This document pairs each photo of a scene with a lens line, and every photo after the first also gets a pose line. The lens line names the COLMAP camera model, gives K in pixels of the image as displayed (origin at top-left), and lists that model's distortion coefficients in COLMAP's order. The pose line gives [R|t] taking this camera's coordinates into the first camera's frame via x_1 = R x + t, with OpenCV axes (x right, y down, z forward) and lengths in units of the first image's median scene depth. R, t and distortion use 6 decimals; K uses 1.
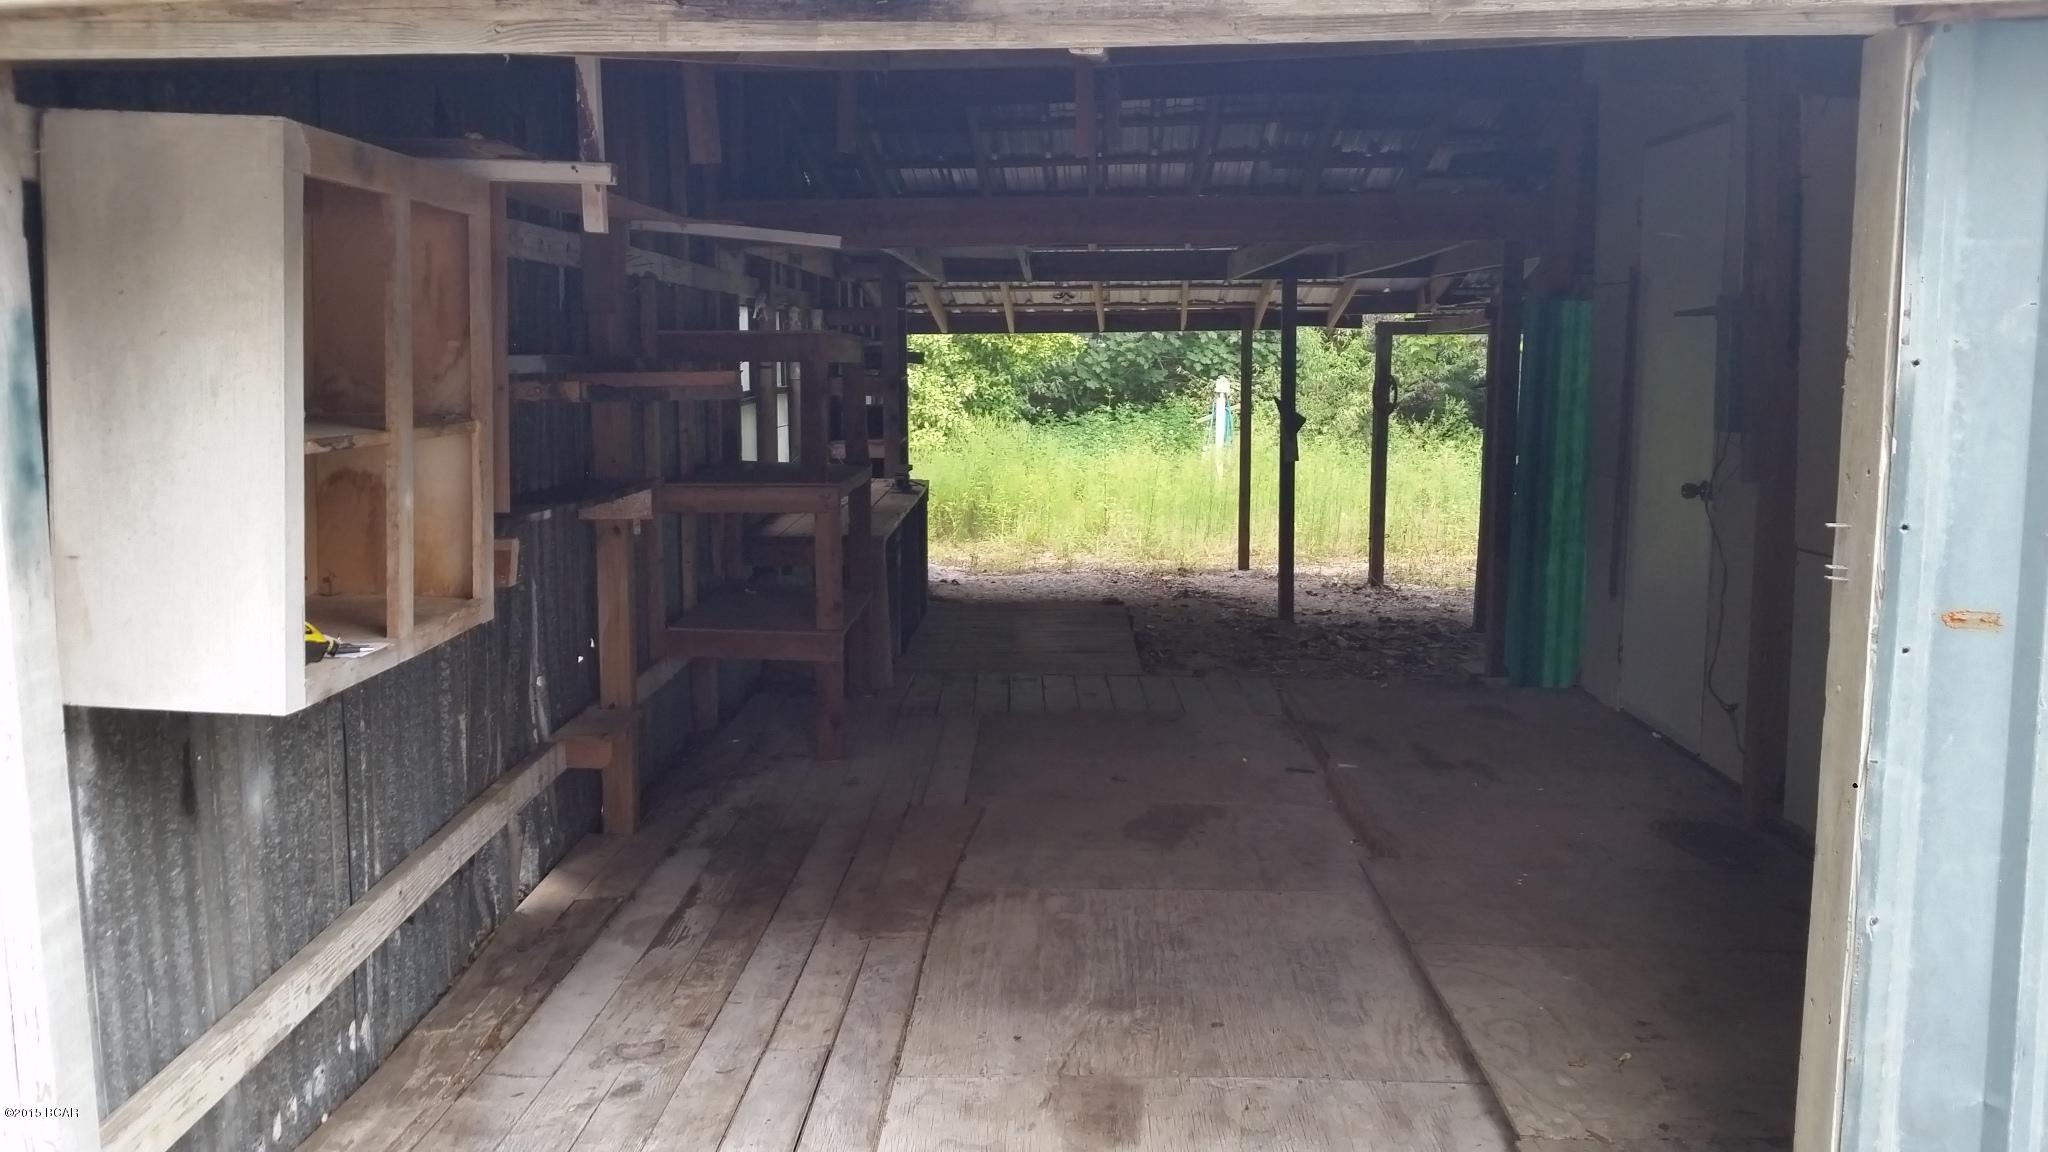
lens RADIAL K [[1706.5, 0, 1021.0], [0, 1706.5, 578.1], [0, 0, 1]] dist [0.051054, -0.068148]
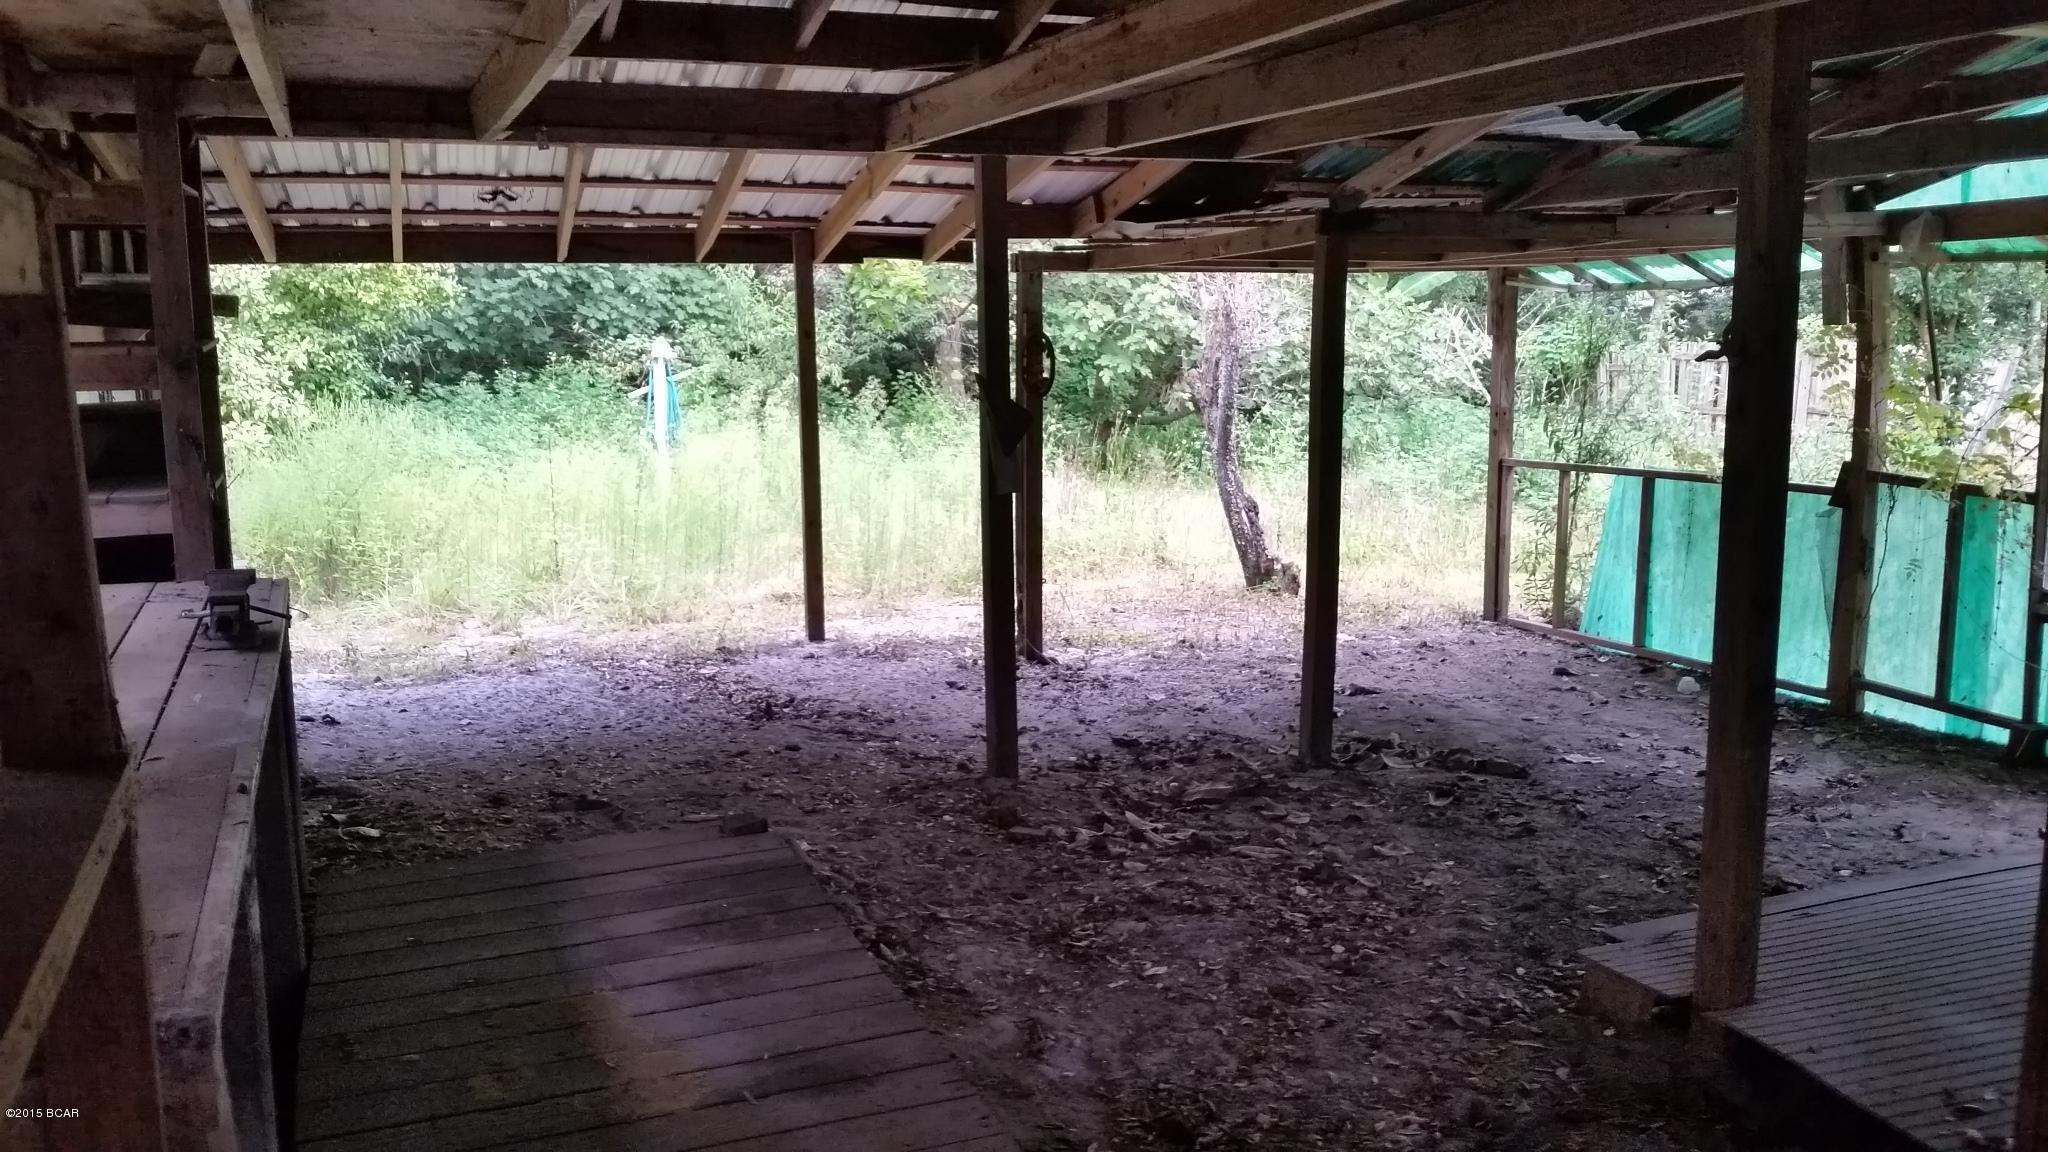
lens RADIAL K [[1706.5, 0, 1038.8], [0, 1706.5, 574.0], [0, 0, 1]] dist [0.051054, -0.068148]
pose [[0.922997, -0.059681, 0.380151, -0.025609], [0.051398, 0.998168, 0.031912, -0.035348], [-0.381359, -0.009916, 0.924374, 0.293565]]
